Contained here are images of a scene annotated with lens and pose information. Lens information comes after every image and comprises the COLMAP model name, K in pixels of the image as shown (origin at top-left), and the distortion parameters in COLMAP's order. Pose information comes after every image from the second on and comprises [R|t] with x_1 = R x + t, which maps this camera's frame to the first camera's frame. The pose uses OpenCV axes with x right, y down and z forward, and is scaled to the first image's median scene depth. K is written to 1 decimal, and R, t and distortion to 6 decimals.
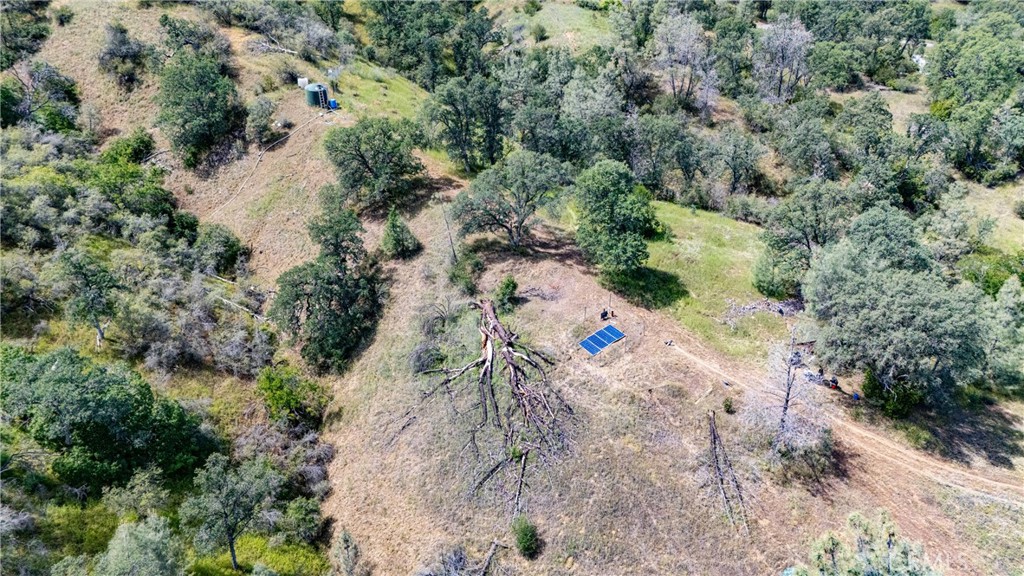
lens RADIAL K [[708.6, 0, 512.0], [0, 708.6, 288.0], [0, 0, 1]] dist [0.002376, 0.001707]
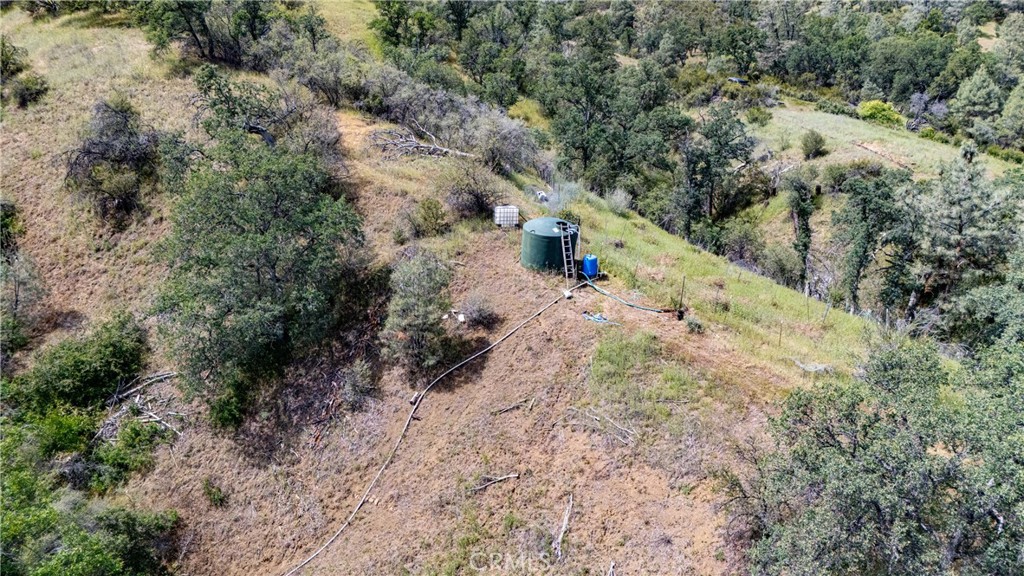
lens RADIAL K [[742.2, 0, 512.0], [0, 742.2, 288.0], [0, 0, 1]] dist [0.051185, -0.090222]
pose [[0.997300, 0.018113, -0.071170, -0.264114], [-0.031691, 0.980375, -0.194578, -0.163155], [0.066249, 0.196308, 0.978302, 0.582197]]
